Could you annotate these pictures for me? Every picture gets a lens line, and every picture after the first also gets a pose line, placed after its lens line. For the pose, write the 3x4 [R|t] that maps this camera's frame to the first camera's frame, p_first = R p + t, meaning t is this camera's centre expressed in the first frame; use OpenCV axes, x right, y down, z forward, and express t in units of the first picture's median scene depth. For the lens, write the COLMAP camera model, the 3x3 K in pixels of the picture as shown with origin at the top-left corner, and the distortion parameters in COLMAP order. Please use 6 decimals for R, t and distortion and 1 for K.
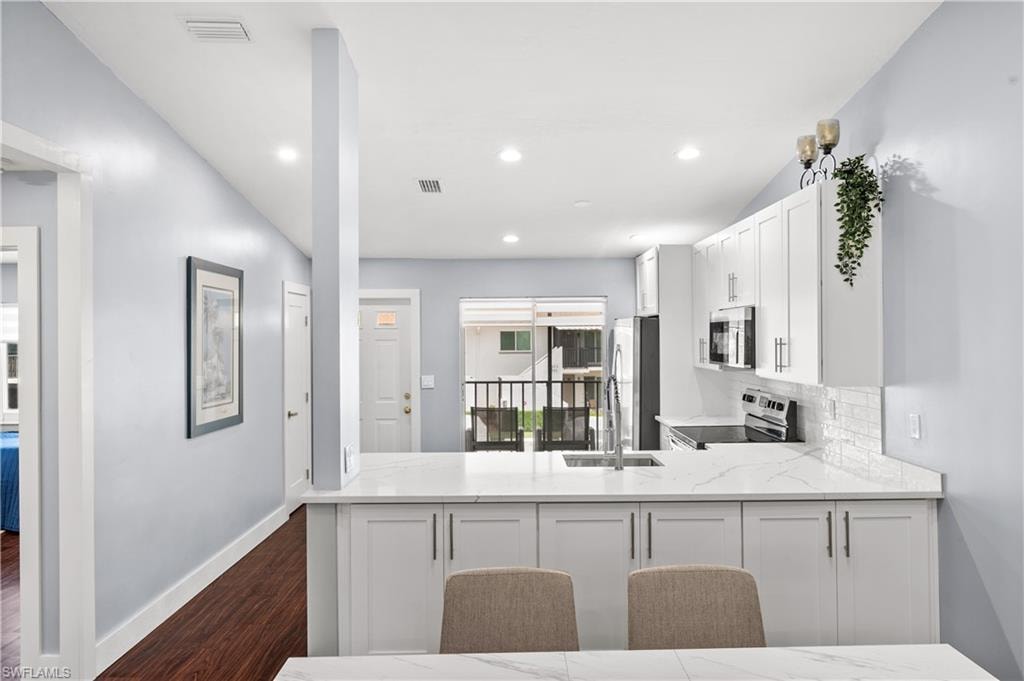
lens RADIAL K [[679.6, 0, 520.6], [0, 679.6, 330.2], [0, 0, 1]] dist [-0.000004, -0.003873]
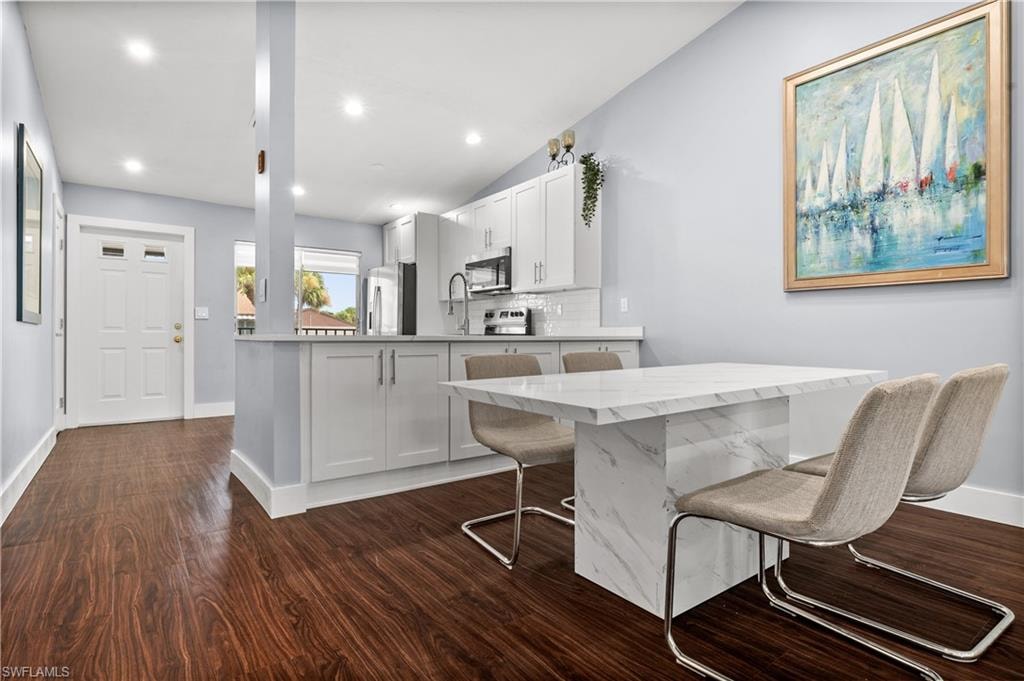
lens RADIAL K [[520.8, 0, 509.0], [0, 520.8, 332.7], [0, 0, 1]] dist [-0.000289, 0.001263]
pose [[0.814999, 0.011123, 0.579356, -0.376278], [-0.011746, 0.999927, -0.002674, 0.178062], [-0.579344, -0.004626, 0.815070, 0.041865]]
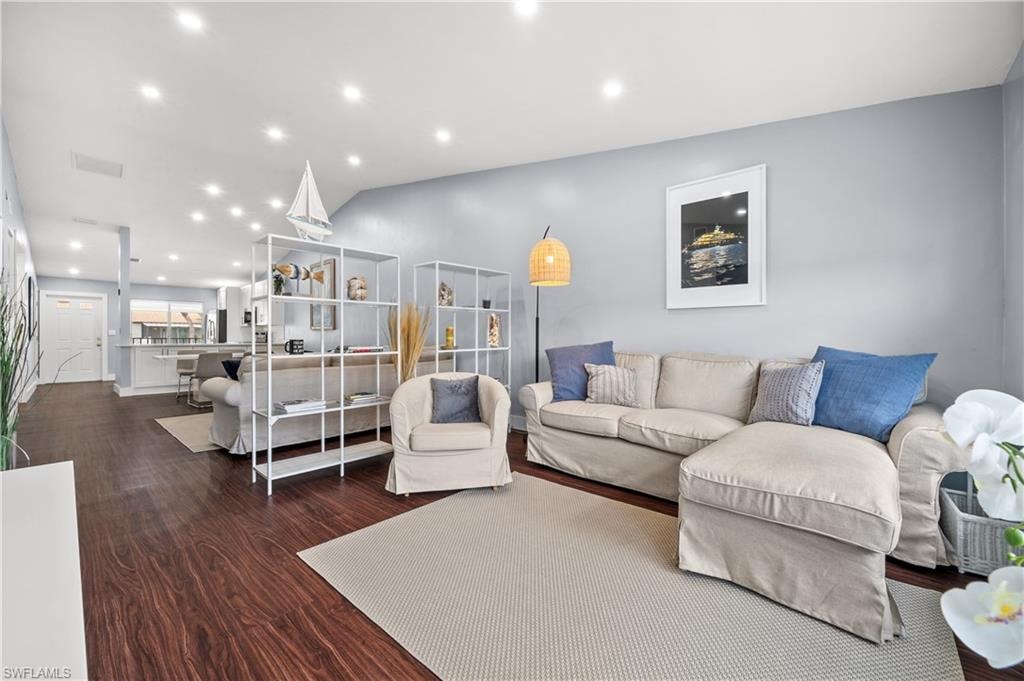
lens RADIAL K [[400.1, 0, 509.9], [0, 400.1, 337.4], [0, 0, 1]] dist [-0.000811, -0.000488]
pose [[0.686190, 0.006902, 0.727390, -0.341848], [-0.011502, 0.999933, 0.001362, 0.127248], [-0.727332, -0.009301, 0.686223, -1.732409]]
